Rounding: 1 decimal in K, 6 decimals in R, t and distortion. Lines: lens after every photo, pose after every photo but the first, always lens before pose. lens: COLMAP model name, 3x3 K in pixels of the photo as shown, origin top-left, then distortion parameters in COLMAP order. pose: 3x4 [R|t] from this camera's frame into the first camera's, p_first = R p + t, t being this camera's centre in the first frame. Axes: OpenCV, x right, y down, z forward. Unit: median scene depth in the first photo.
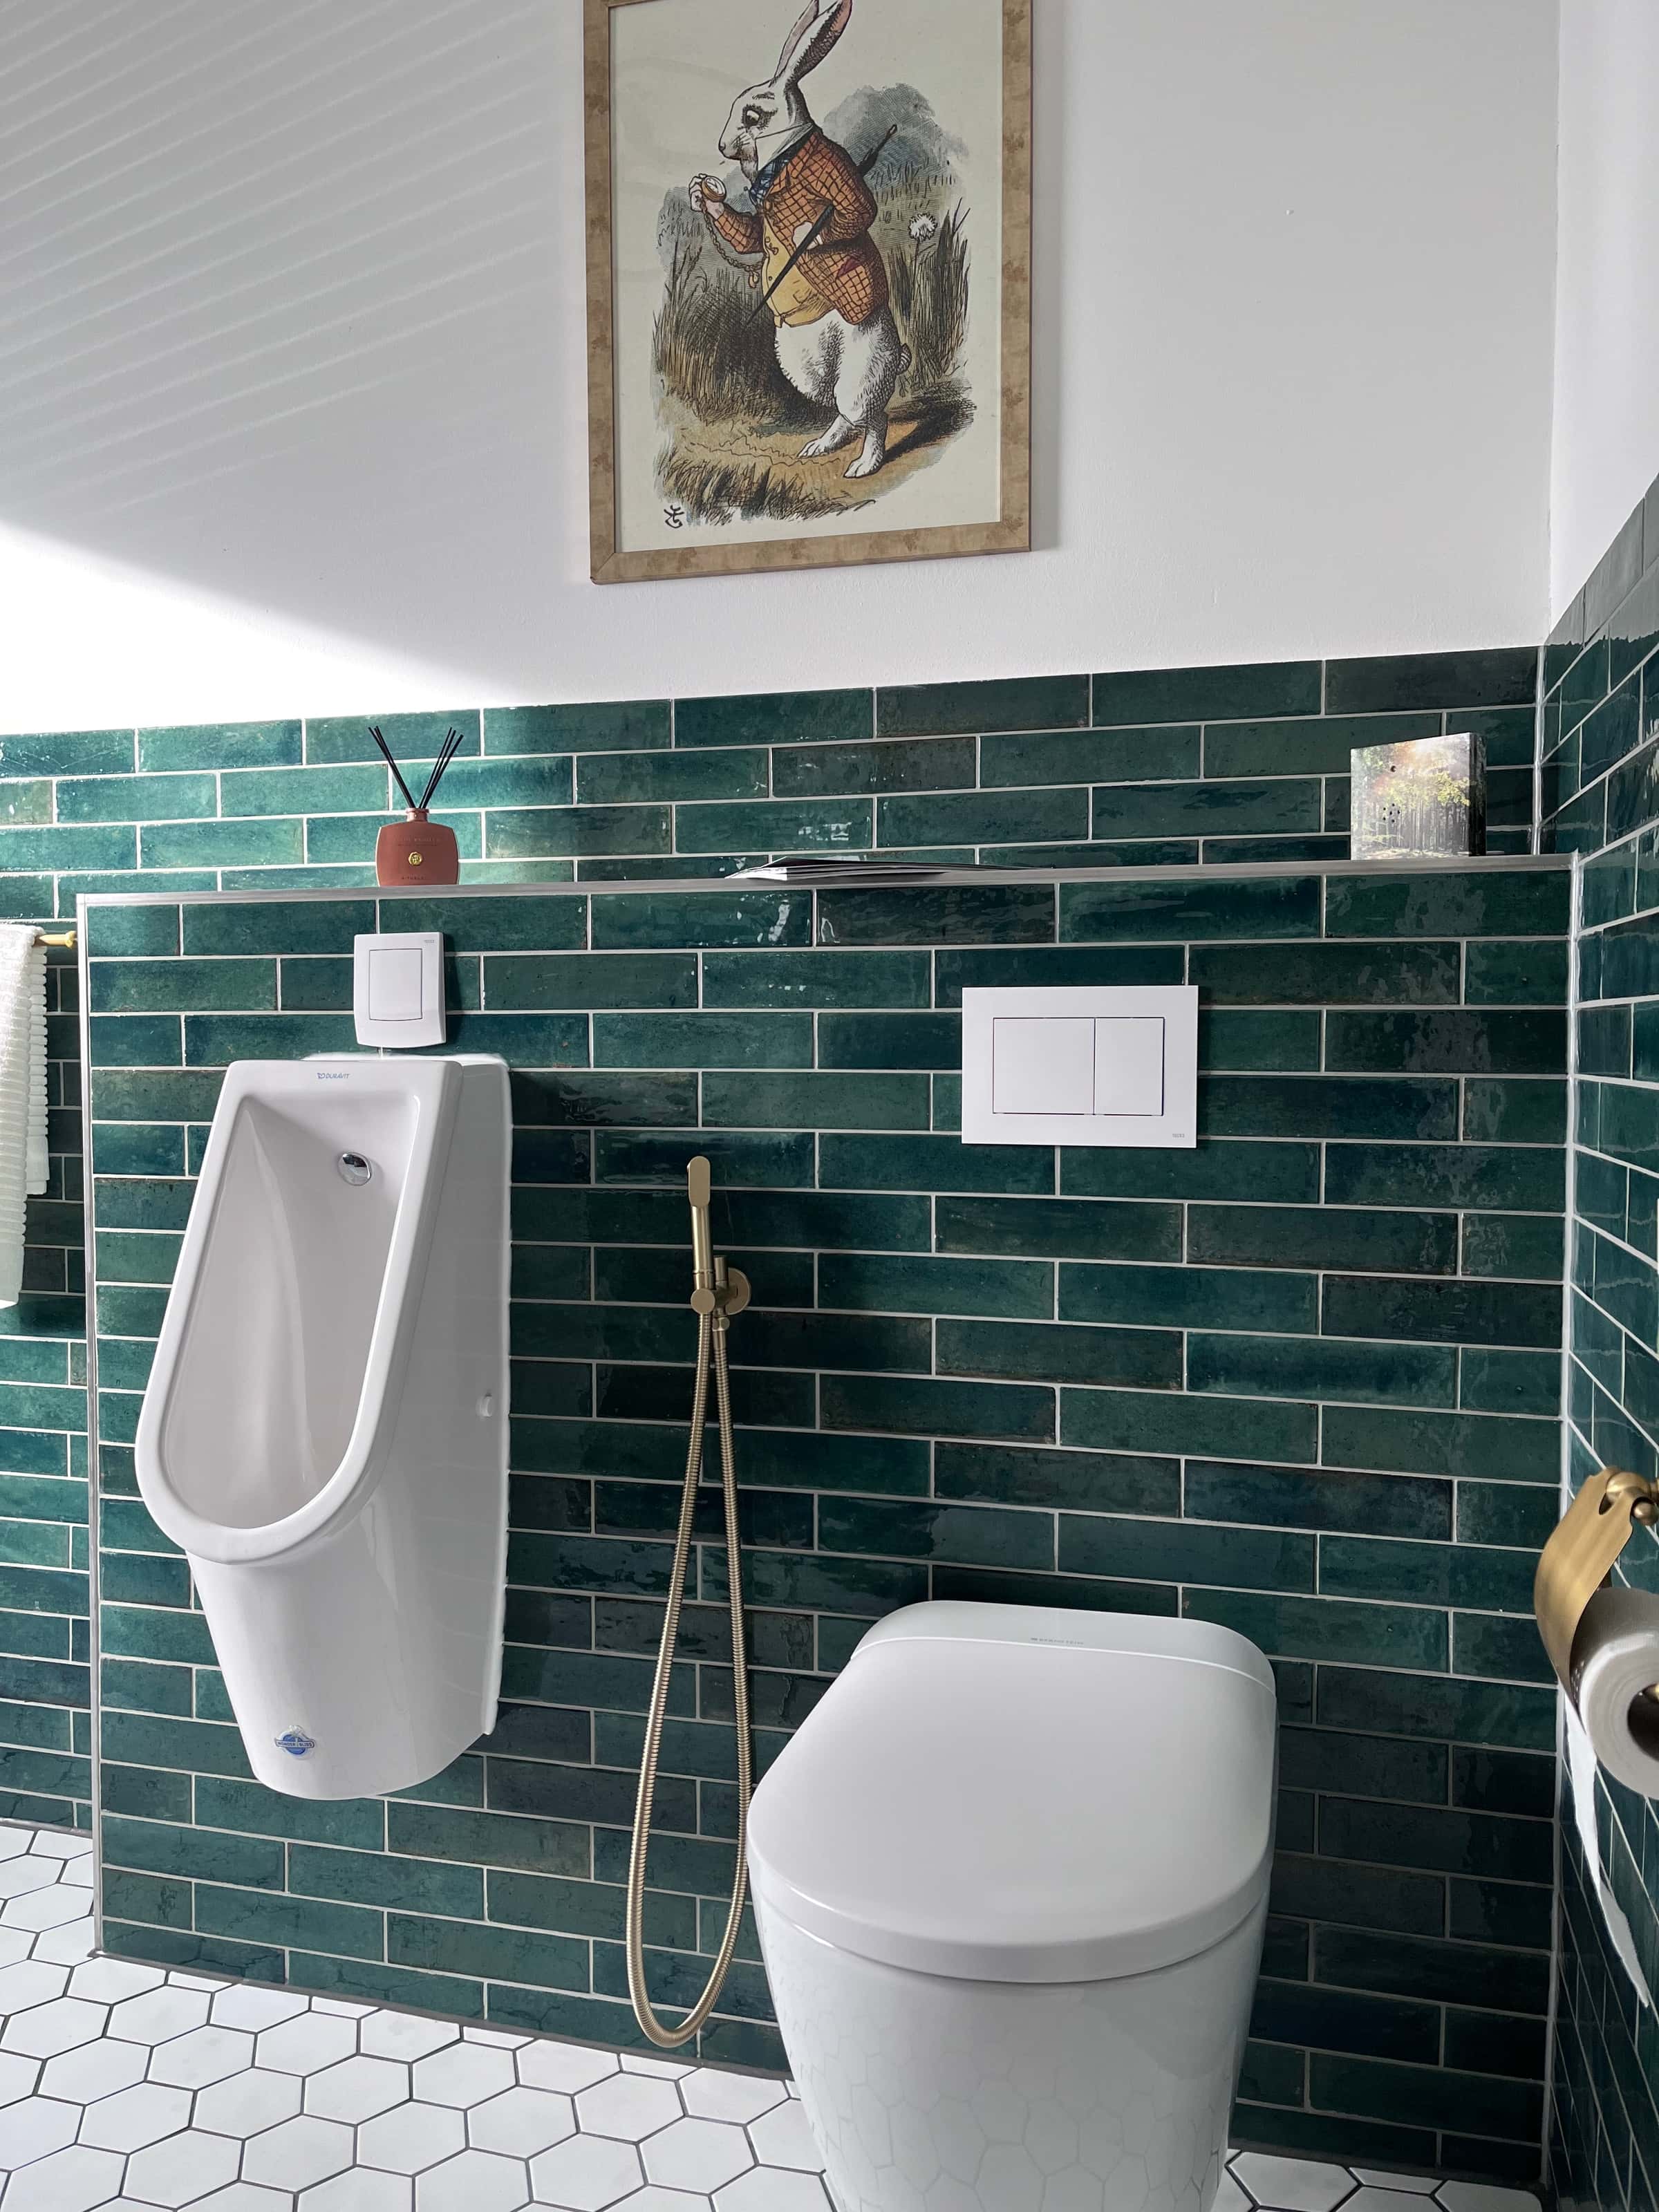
lens RADIAL K [[1671.3, 0, 833.0], [0, 1671.3, 1106.3], [0, 0, 1]] dist [0.022900, -0.029769]
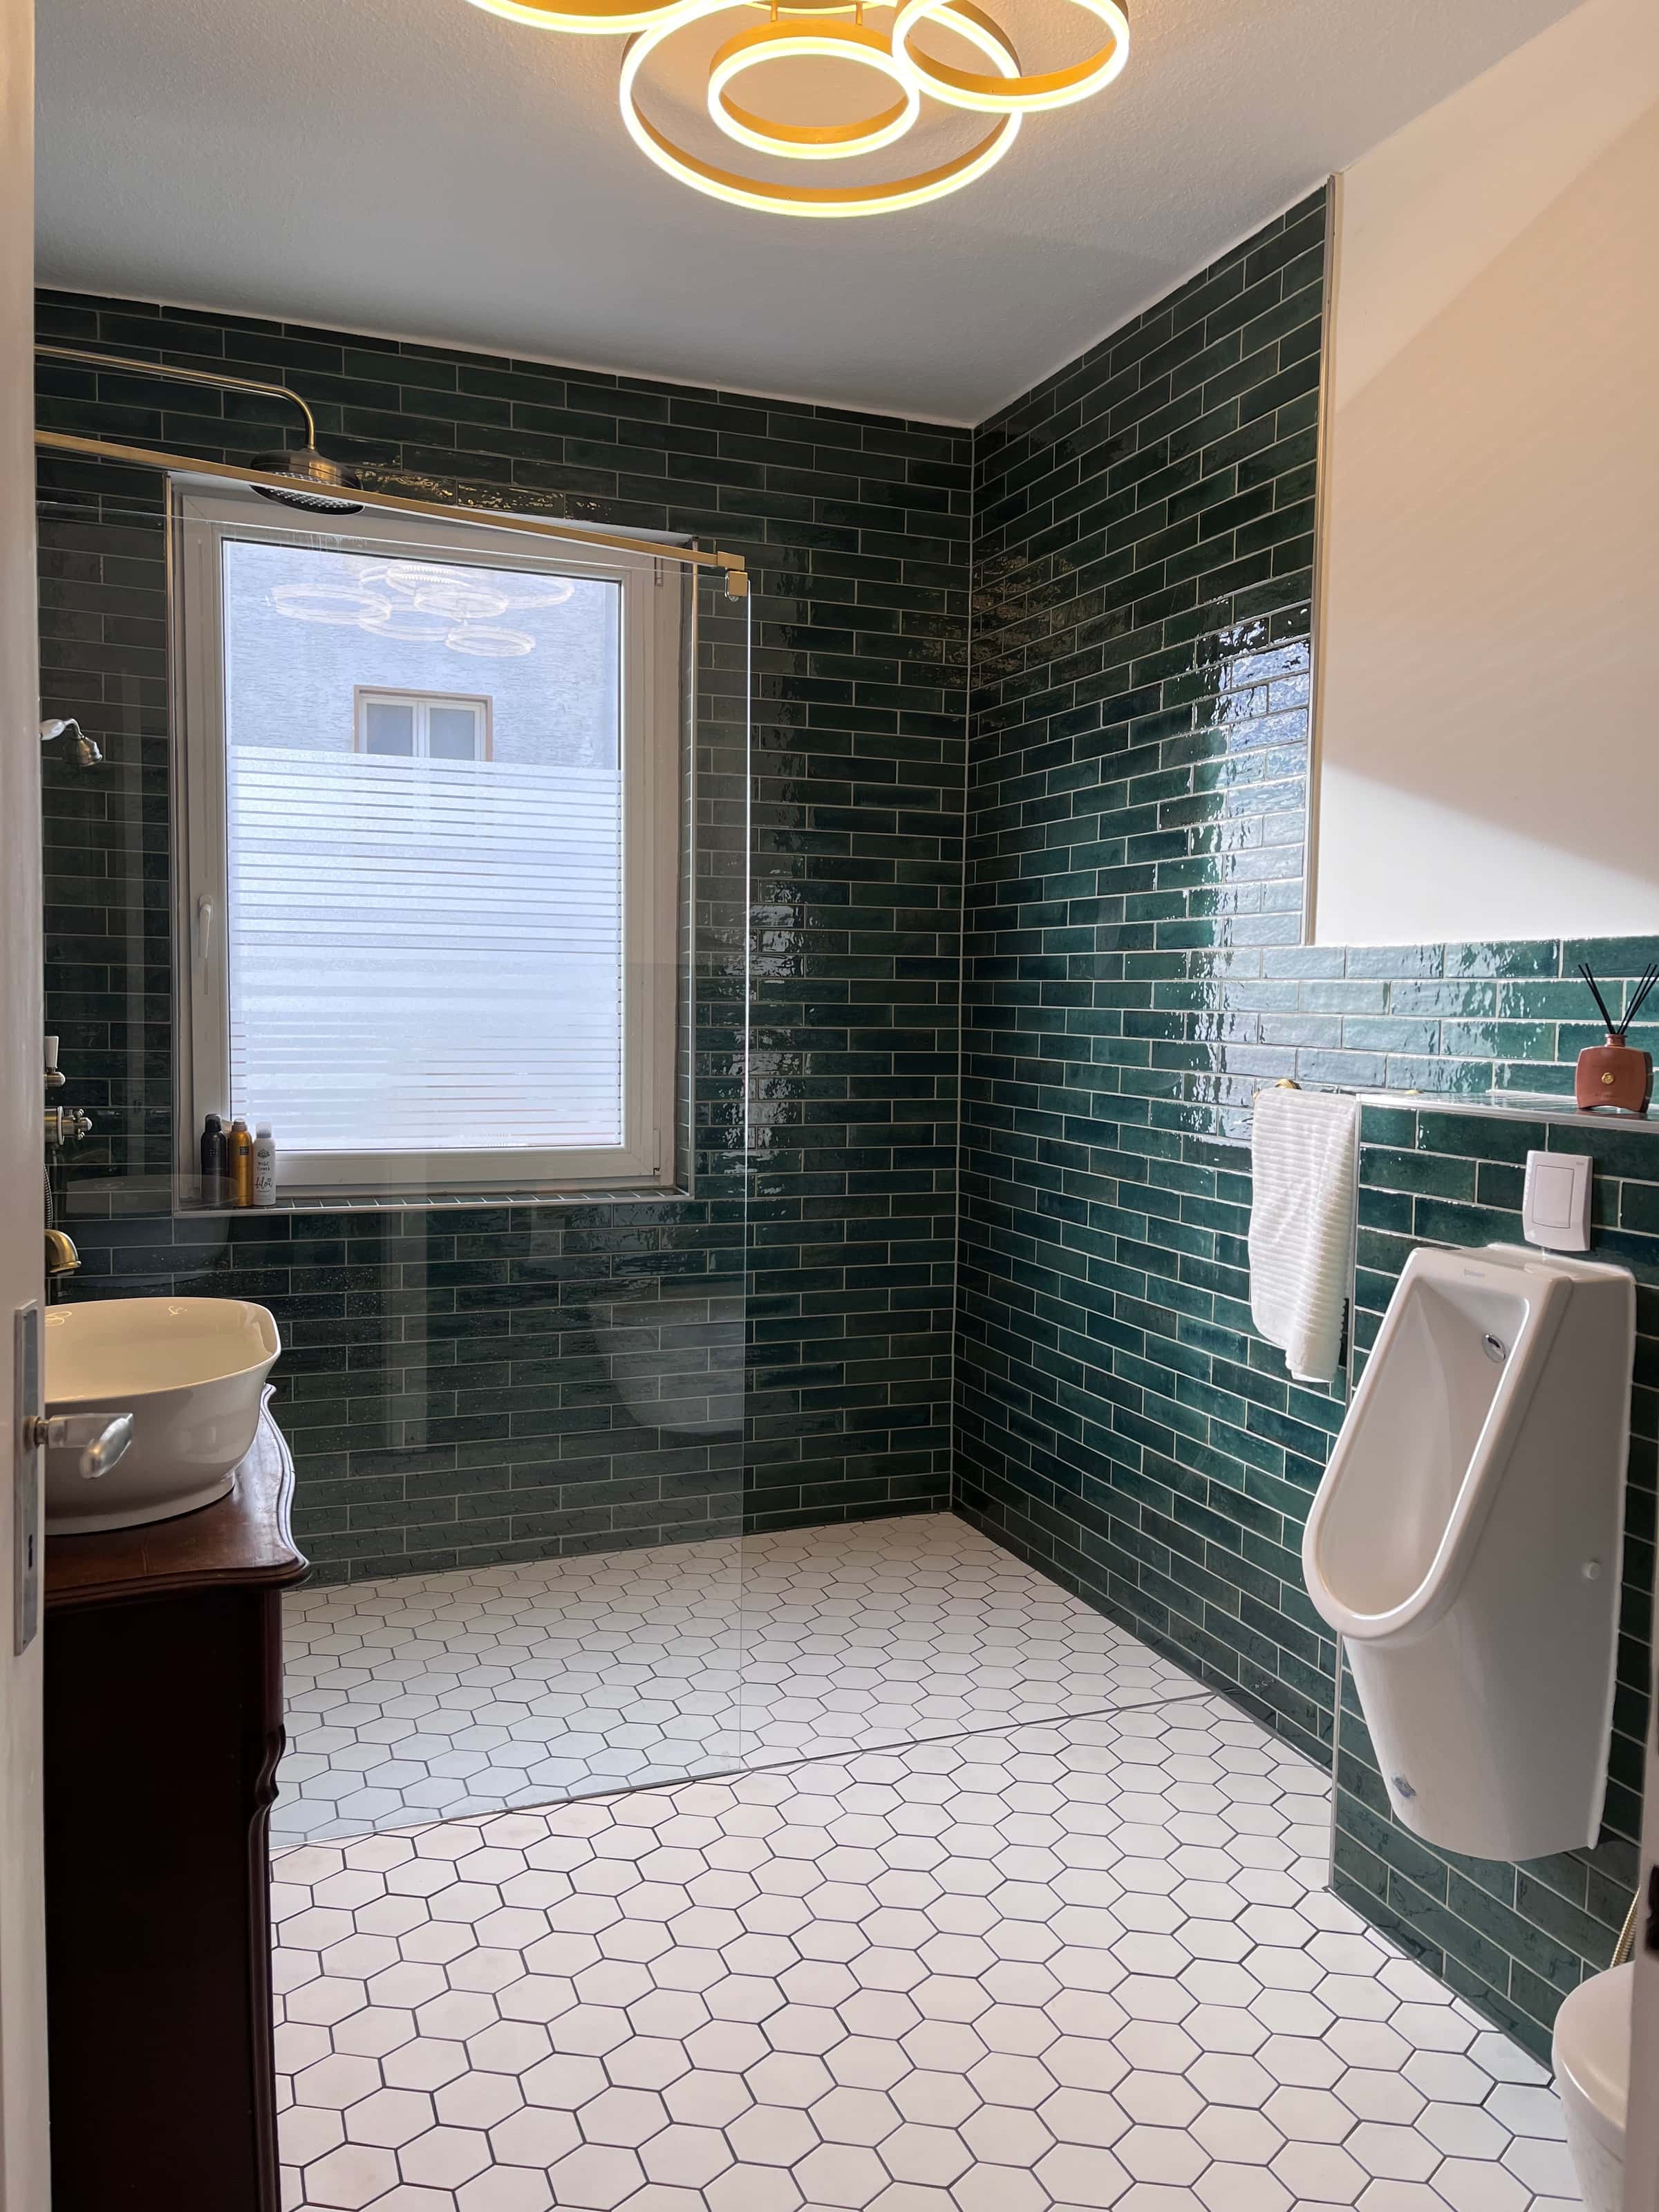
lens RADIAL K [[1671.3, 0, 833.6], [0, 1671.3, 1106.2], [0, 0, 1]] dist [0.022900, -0.029769]
pose [[0.580899, 0.063034, -0.811532, 0.399542], [-0.050790, 0.997861, 0.041150, -0.158043], [0.812390, 0.017313, 0.582858, -0.107673]]
